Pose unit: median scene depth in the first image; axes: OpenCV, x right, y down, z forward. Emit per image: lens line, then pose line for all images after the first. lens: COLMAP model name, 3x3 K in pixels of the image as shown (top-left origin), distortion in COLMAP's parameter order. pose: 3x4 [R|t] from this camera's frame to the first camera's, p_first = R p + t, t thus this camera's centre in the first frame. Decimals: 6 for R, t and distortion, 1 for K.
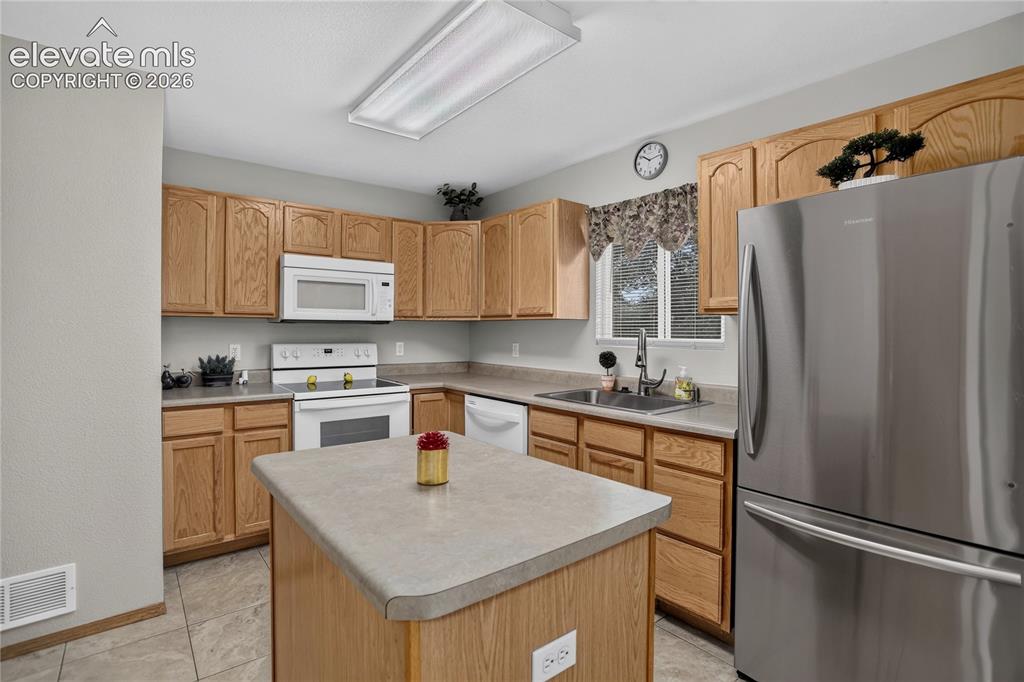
lens RADIAL K [[502.0, 0, 515.5], [0, 502.0, 331.3], [0, 0, 1]] dist [-0.056605, 0.015260]
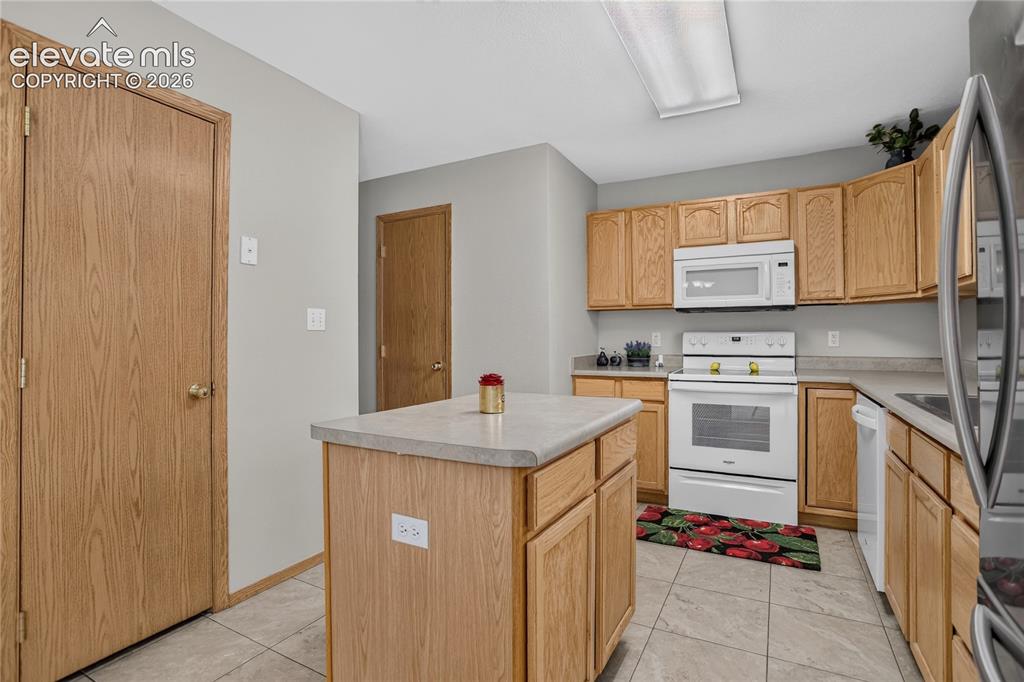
lens RADIAL K [[502.0, 0, 496.2], [0, 502.0, 339.8], [0, 0, 1]] dist [-0.056605, 0.015260]
pose [[0.378919, -0.000952, -0.925429, 0.363800], [0.002890, 0.999996, 0.000154, 0.039950], [0.925425, -0.002733, 0.378921, 0.184293]]
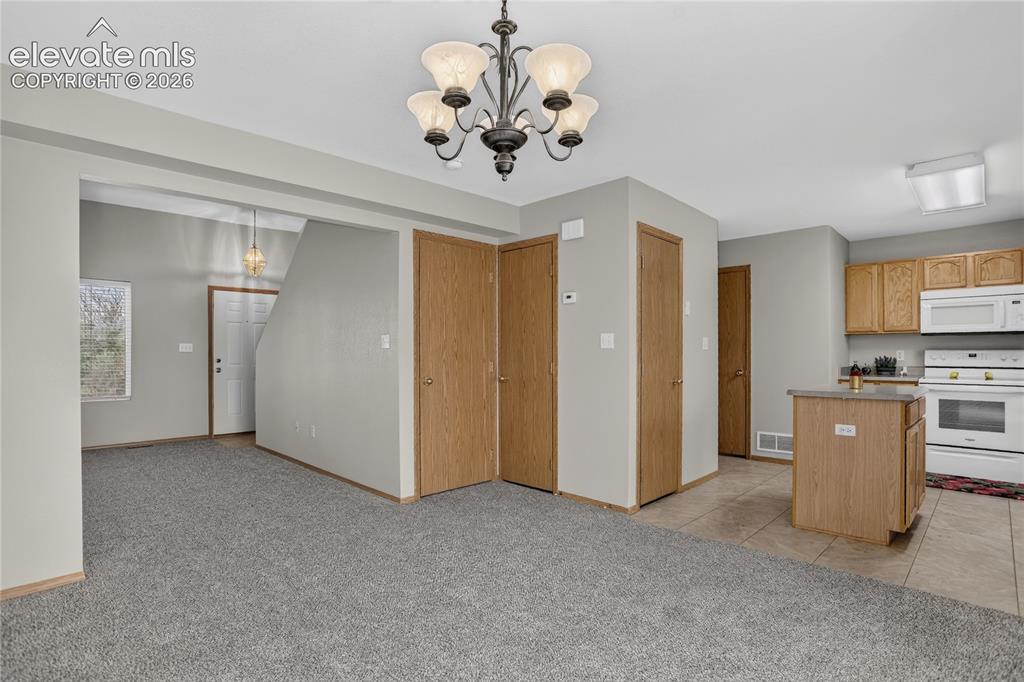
lens RADIAL K [[502.0, 0, 504.1], [0, 502.0, 356.2], [0, 0, 1]] dist [-0.056605, 0.015260]
pose [[0.113385, -0.001391, -0.993550, 0.804106], [-0.000089, 0.999999, -0.001411, 0.044814], [0.993551, 0.000249, 0.113384, -0.430544]]
